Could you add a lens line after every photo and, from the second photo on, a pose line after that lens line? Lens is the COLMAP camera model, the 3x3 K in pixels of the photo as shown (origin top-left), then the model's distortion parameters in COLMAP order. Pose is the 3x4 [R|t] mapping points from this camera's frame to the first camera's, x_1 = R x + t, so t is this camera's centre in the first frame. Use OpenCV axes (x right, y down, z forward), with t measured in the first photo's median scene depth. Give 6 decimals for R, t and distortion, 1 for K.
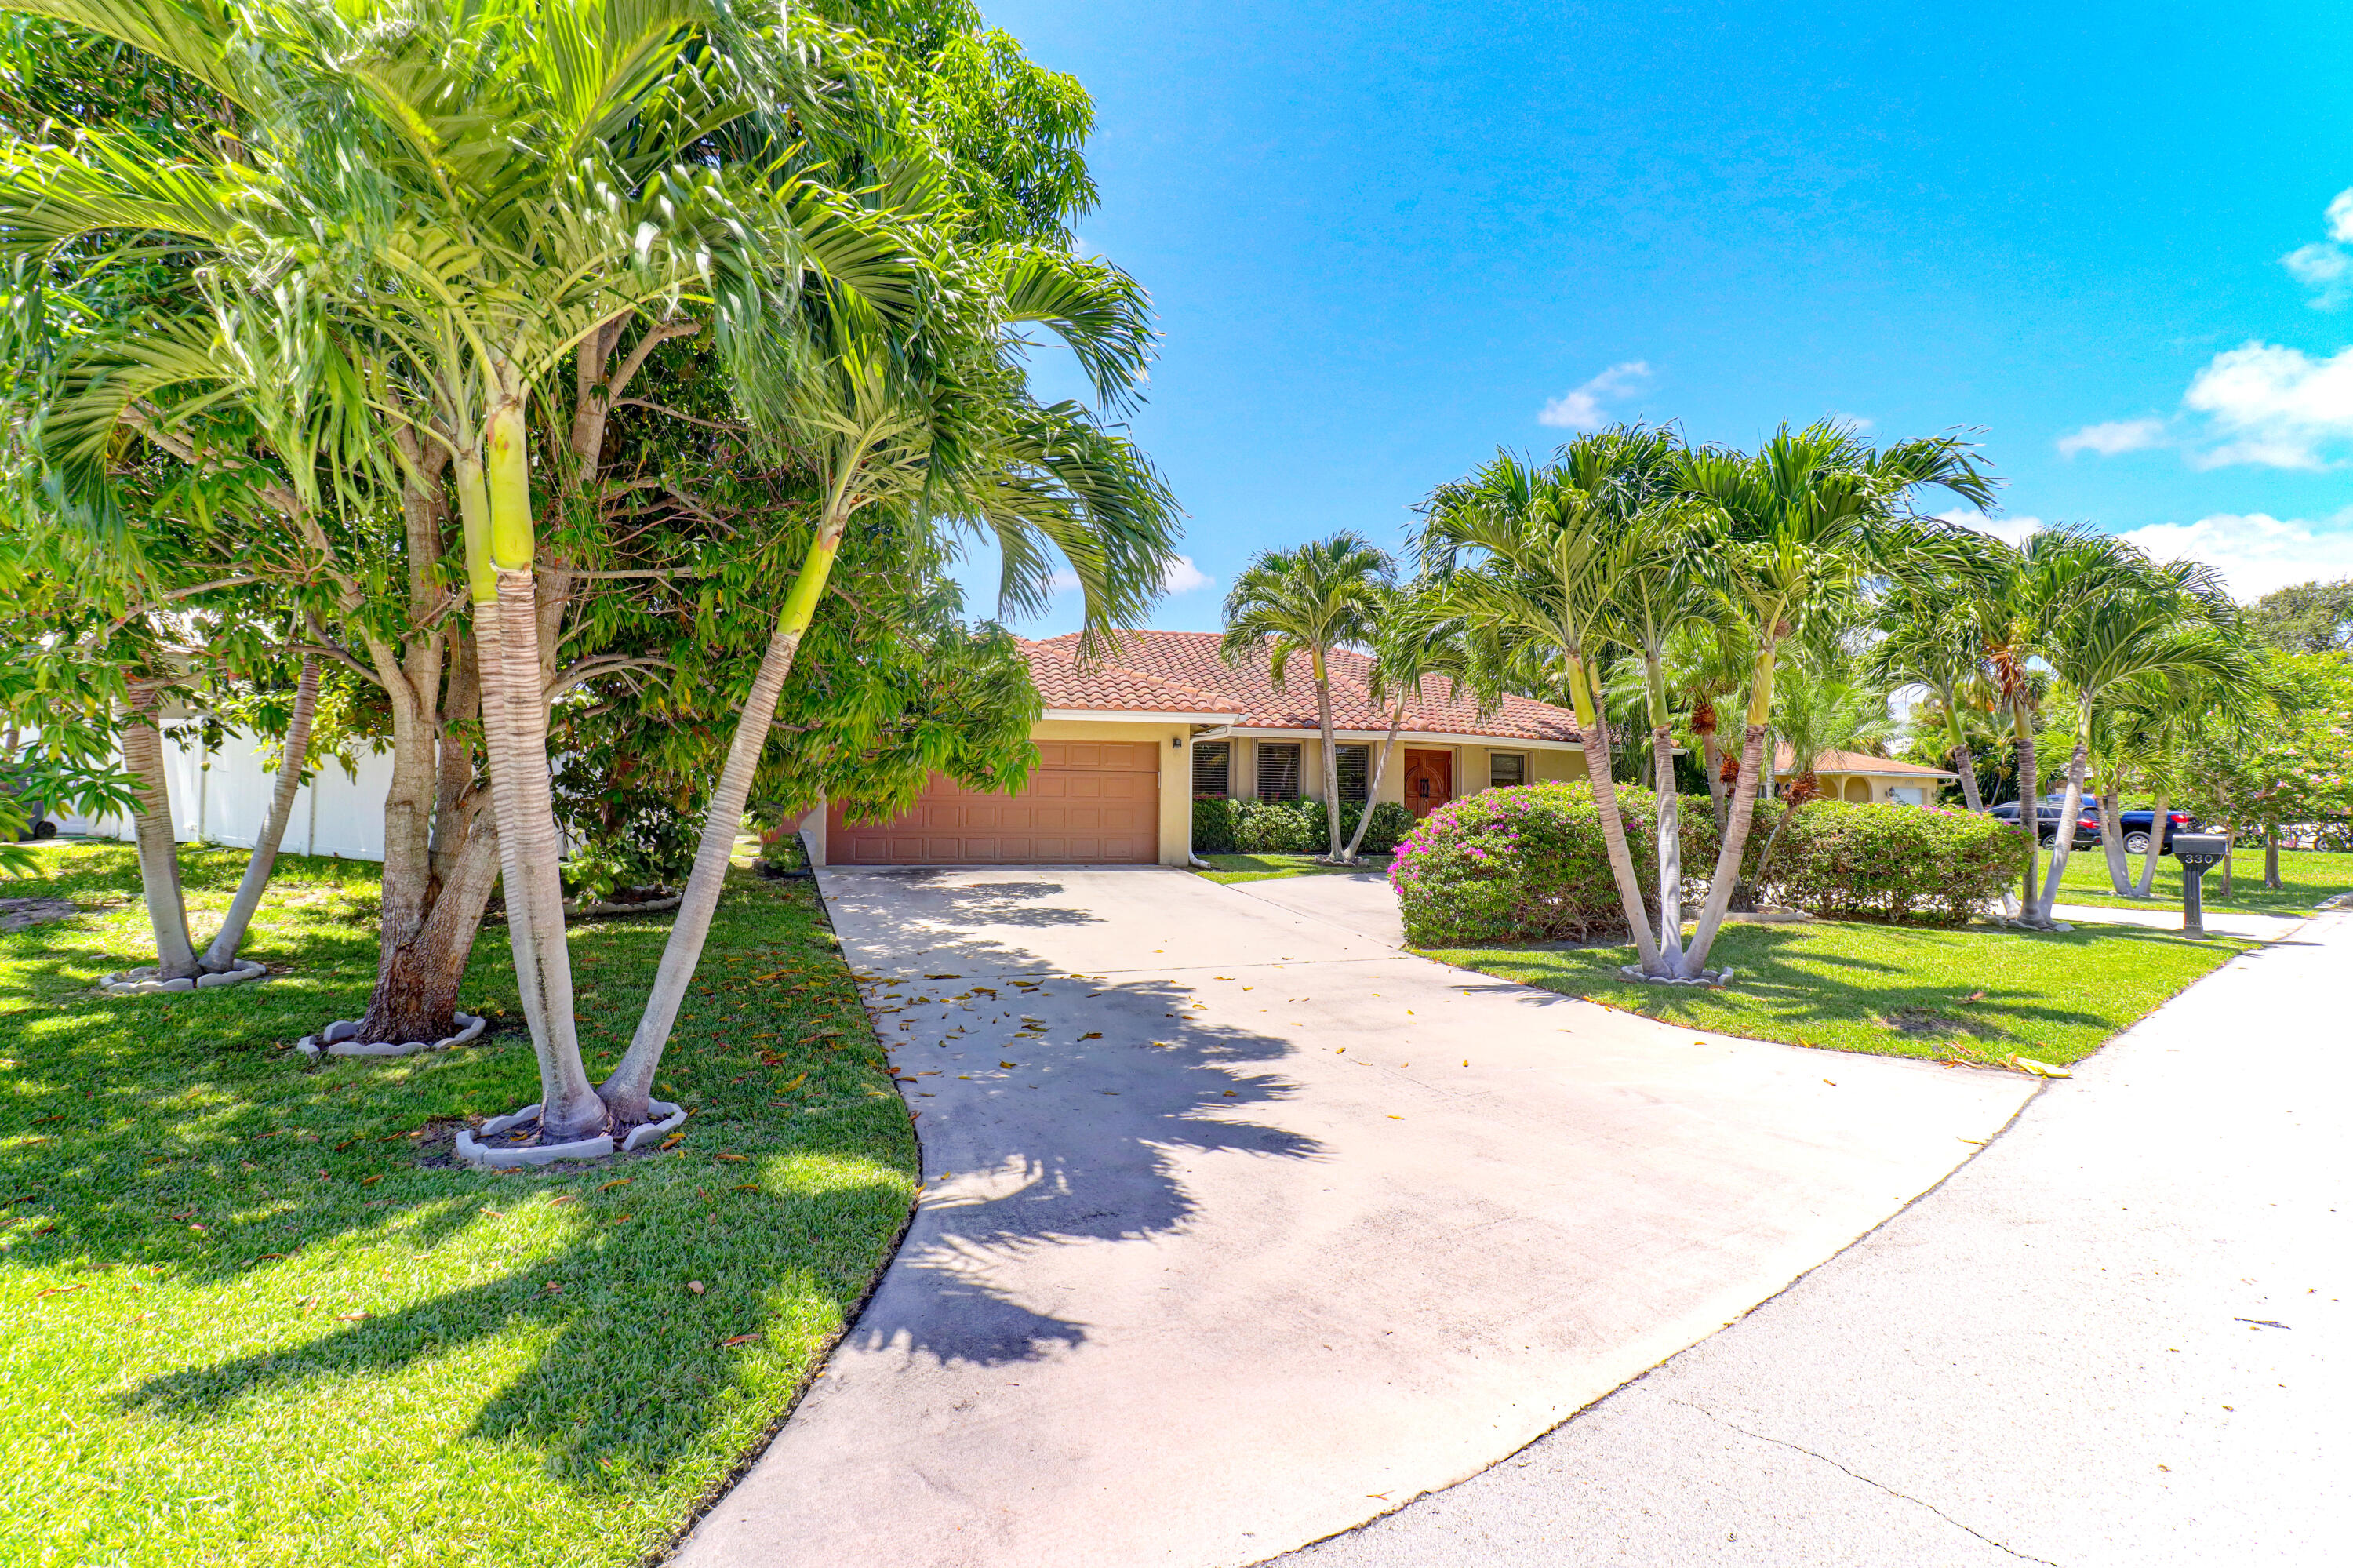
lens RADIAL K [[1190.6, 0, 1176.5], [0, 1190.6, 784.0], [0, 0, 1]] dist [0.001960, 0.000272]
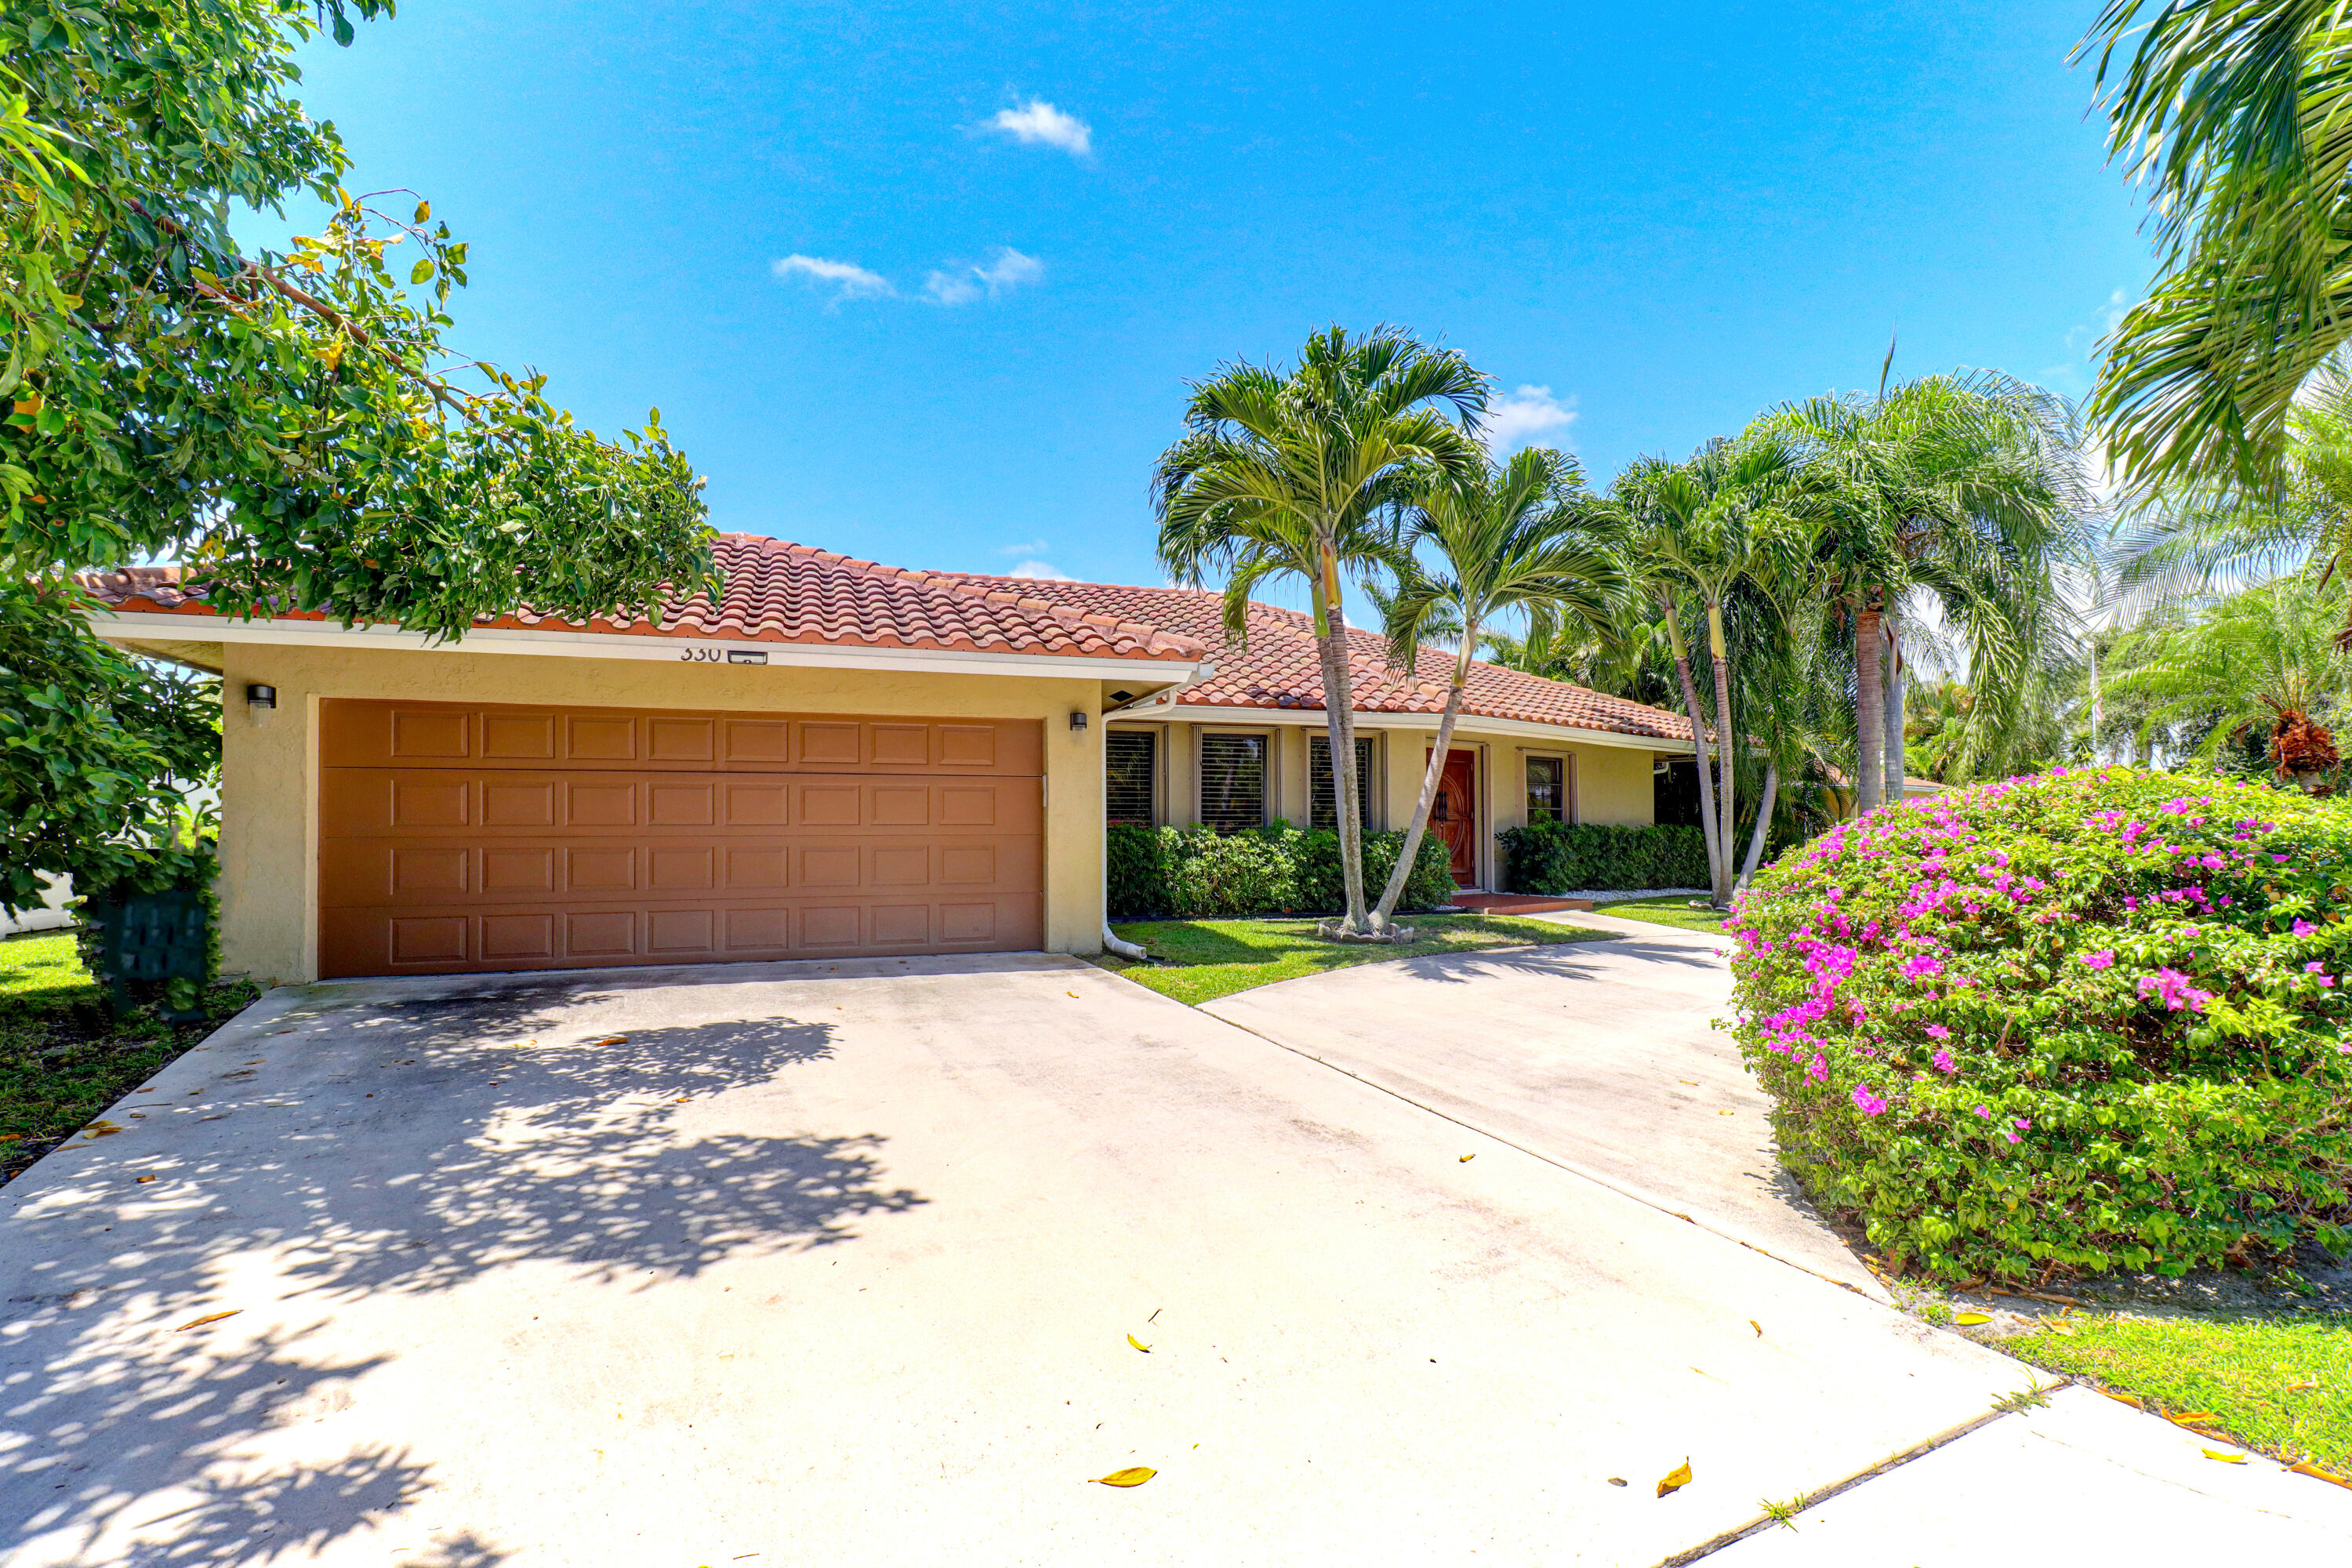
lens RADIAL K [[1190.1, 0, 1176.0], [0, 1190.1, 784.0], [0, 0, 1]] dist [0.001960, 0.000272]
pose [[0.993034, -0.010990, 0.117313, -0.017562], [0.014178, 0.999552, -0.026376, 0.007728], [-0.116970, 0.027856, 0.992745, 0.444222]]
